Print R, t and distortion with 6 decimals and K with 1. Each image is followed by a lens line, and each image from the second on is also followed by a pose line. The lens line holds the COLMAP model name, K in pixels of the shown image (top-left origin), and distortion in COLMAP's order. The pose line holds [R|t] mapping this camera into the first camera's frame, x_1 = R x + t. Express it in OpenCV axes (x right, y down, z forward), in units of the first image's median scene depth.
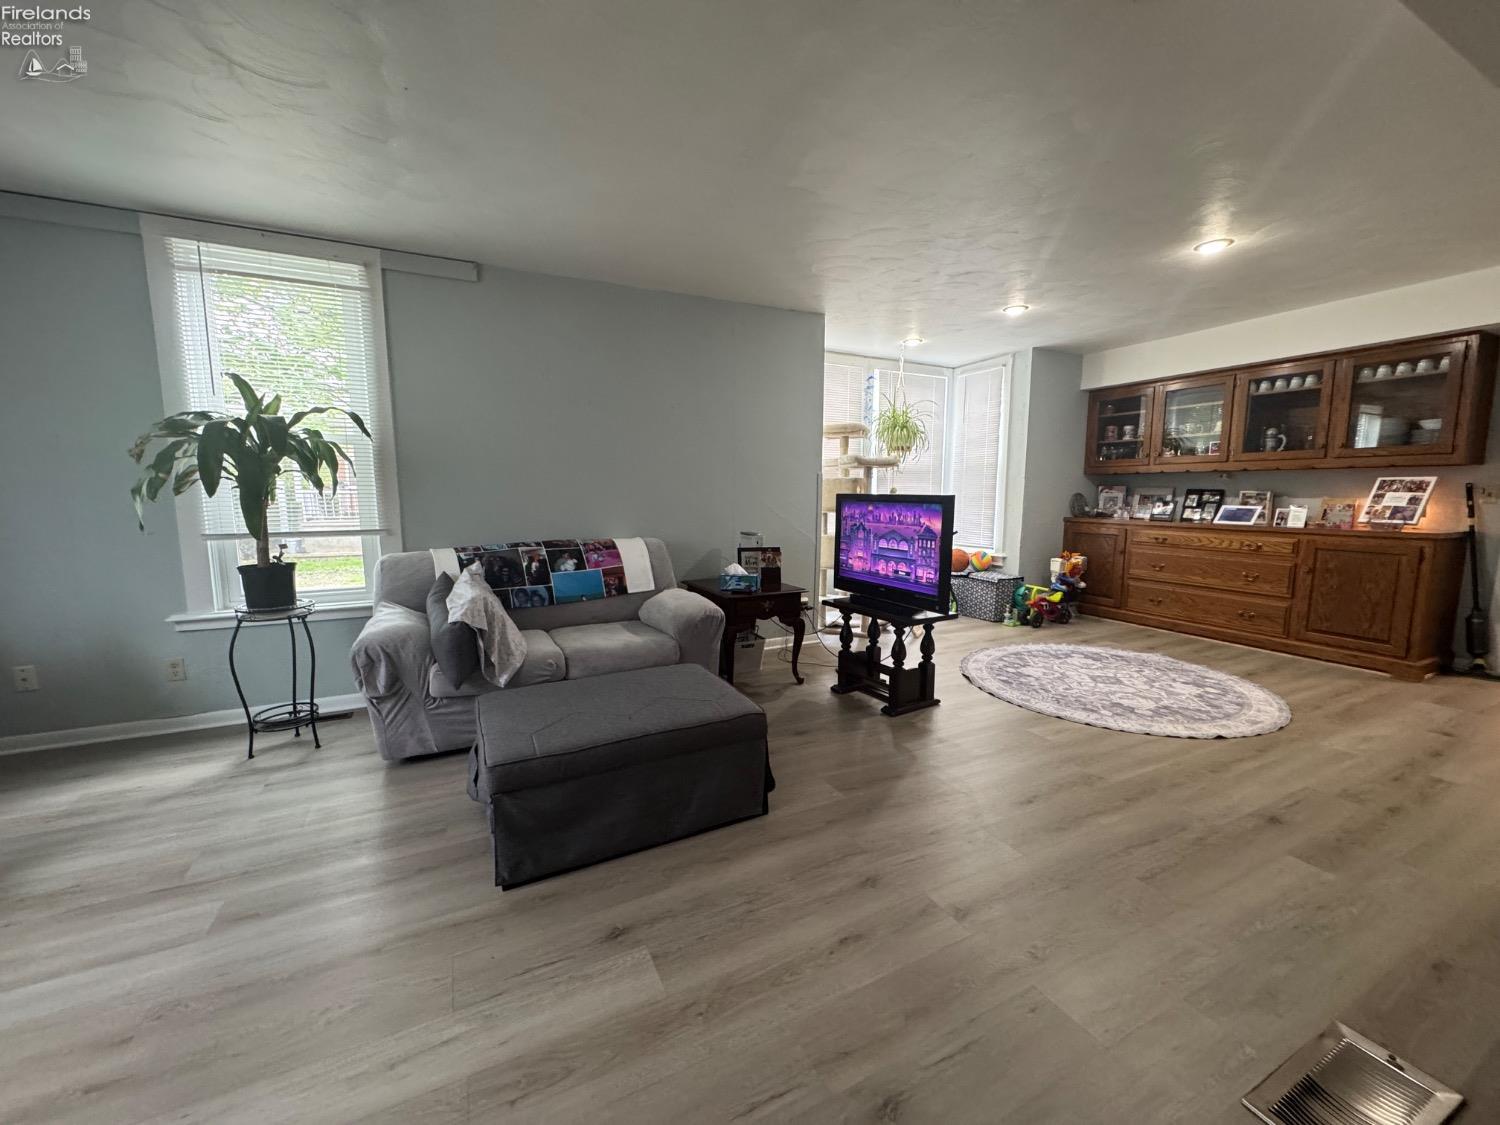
lens RADIAL K [[595.4, 0, 750.2], [0, 595.4, 563.5], [0, 0, 1]] dist [-0.002253, 0.000110]
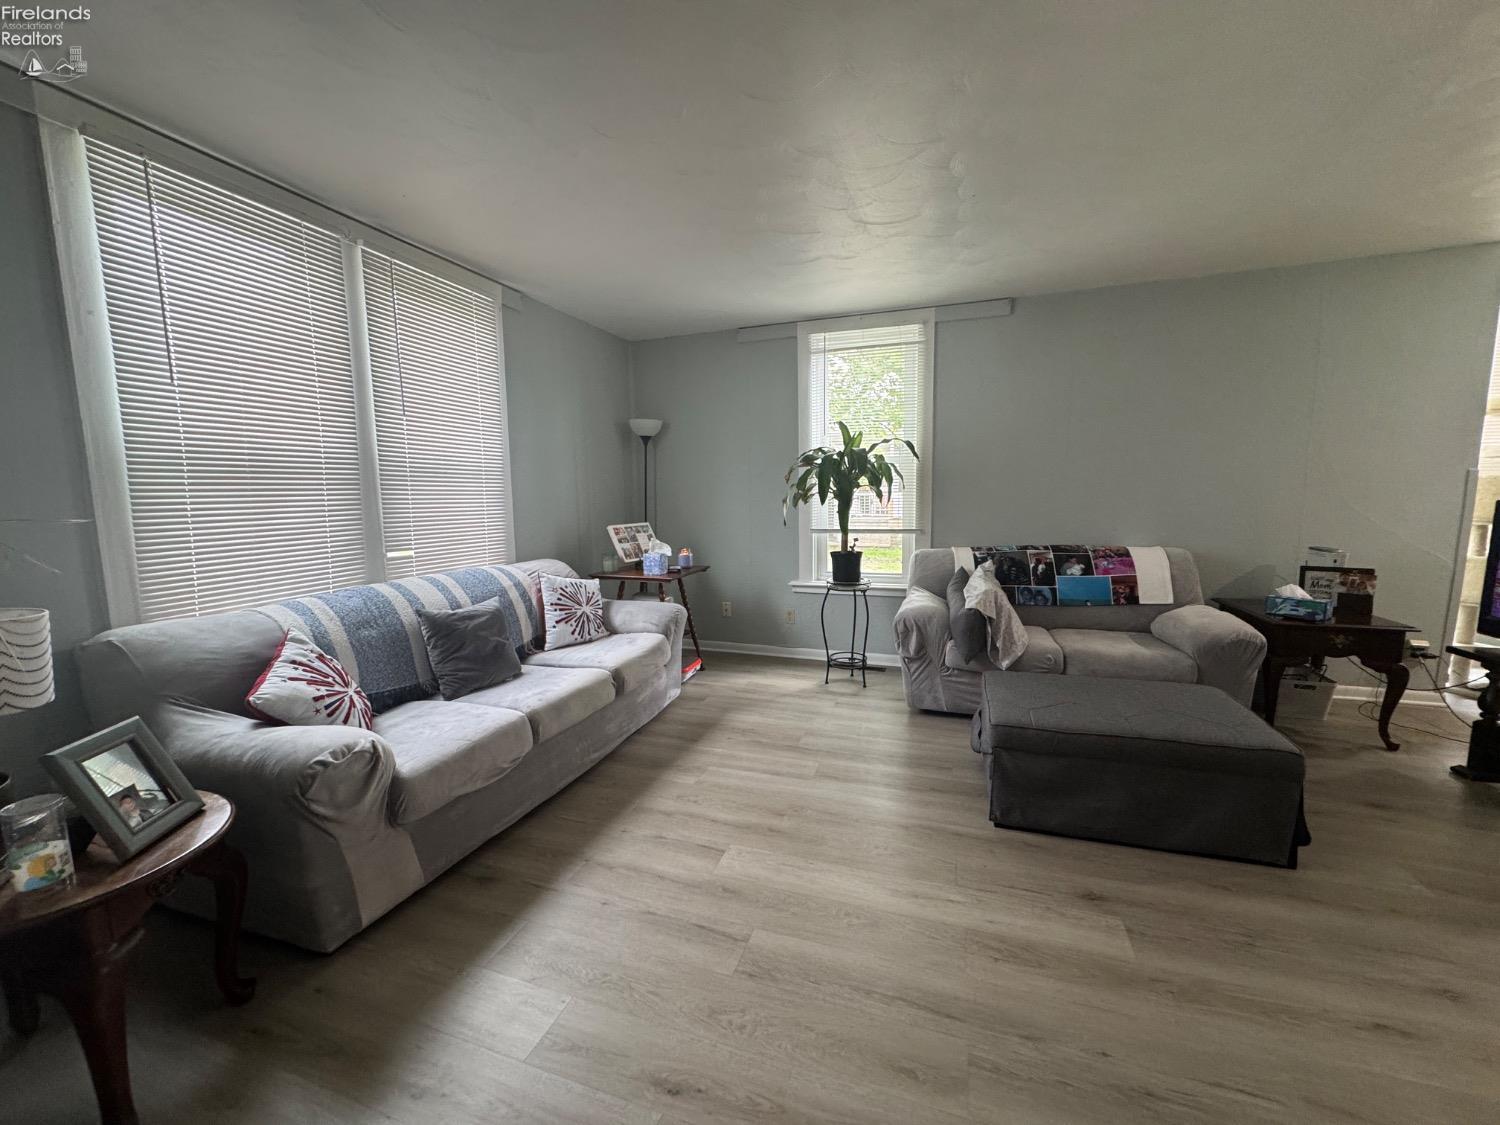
lens RADIAL K [[595.4, 0, 749.5], [0, 595.4, 562.8], [0, 0, 1]] dist [-0.002253, 0.000110]
pose [[0.697143, 0.074189, -0.713083, 0.036565], [-0.074108, 0.996760, 0.031251, 0.000296], [0.713091, 0.031059, 0.700383, -0.127997]]
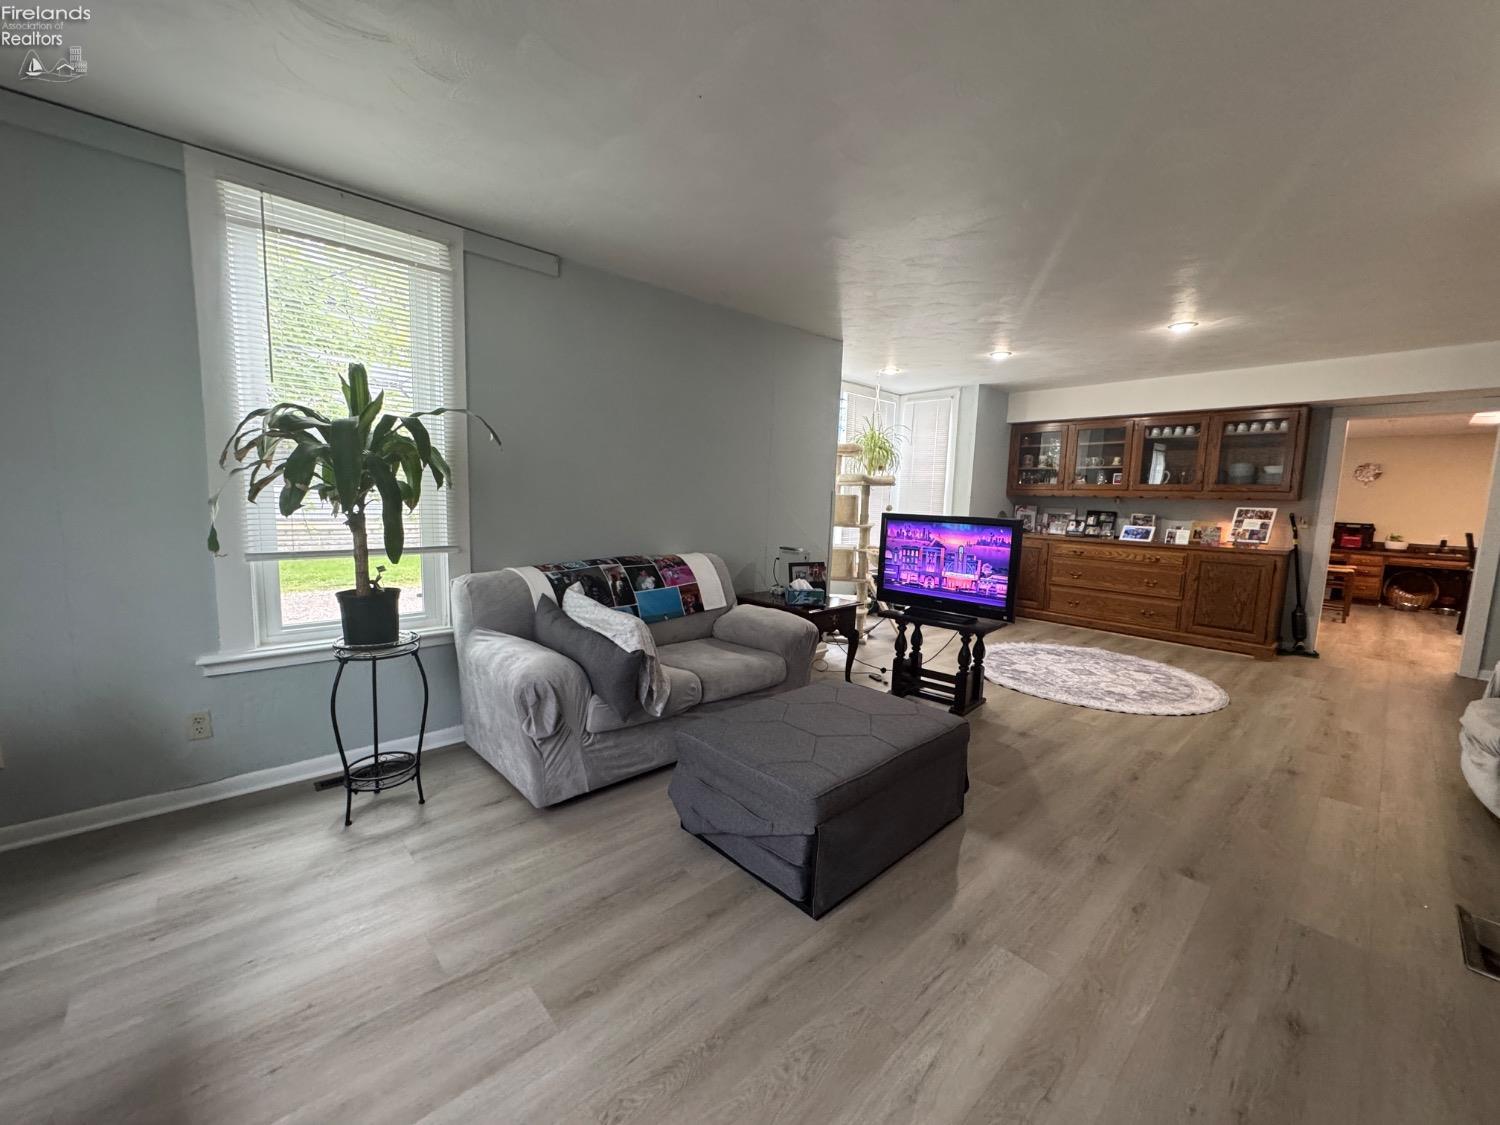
lens RADIAL K [[595.4, 0, 750.6], [0, 595.4, 563.6], [0, 0, 1]] dist [-0.002253, 0.000110]
pose [[0.960668, -0.004125, 0.277668, -0.404573], [0.005263, 0.999981, -0.003352, -0.024160], [-0.277648, 0.004682, 0.960671, 0.033521]]
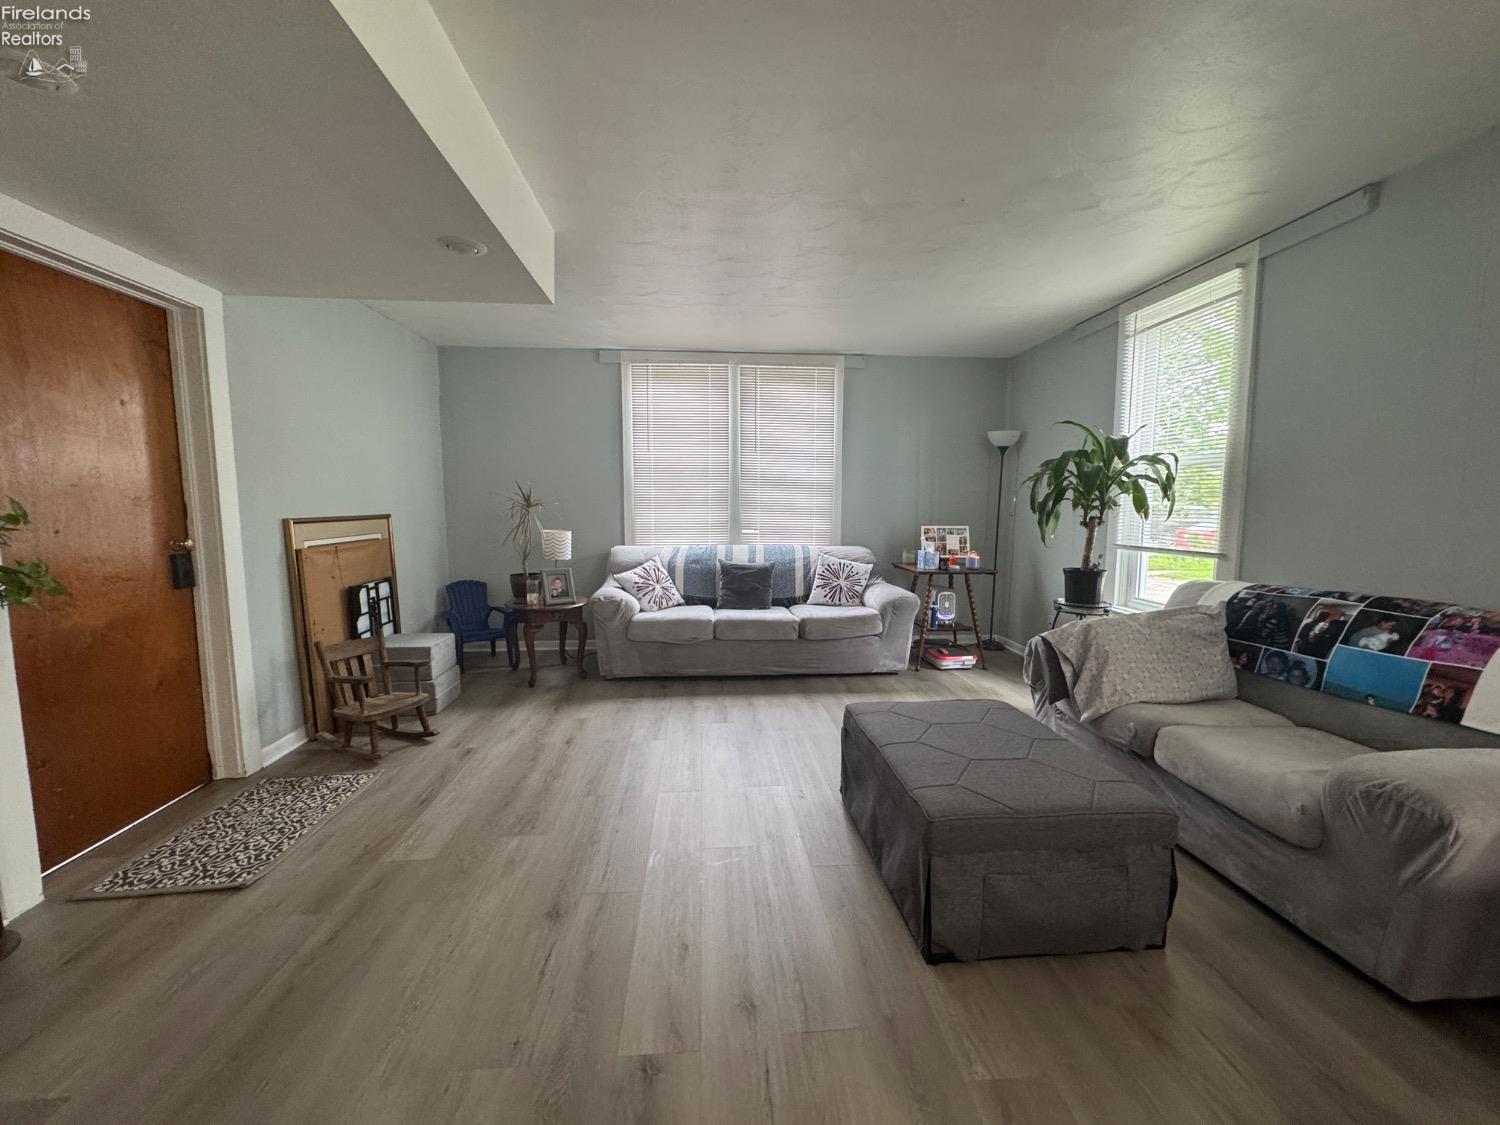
lens RADIAL K [[595.4, 0, 750.7], [0, 595.4, 562.6], [0, 0, 1]] dist [-0.002253, 0.000110]
pose [[-0.371982, 0.090459, -0.923822, 0.453344], [-0.117756, 0.982601, 0.143629, -0.082855], [0.920740, 0.162213, -0.354858, 0.612437]]
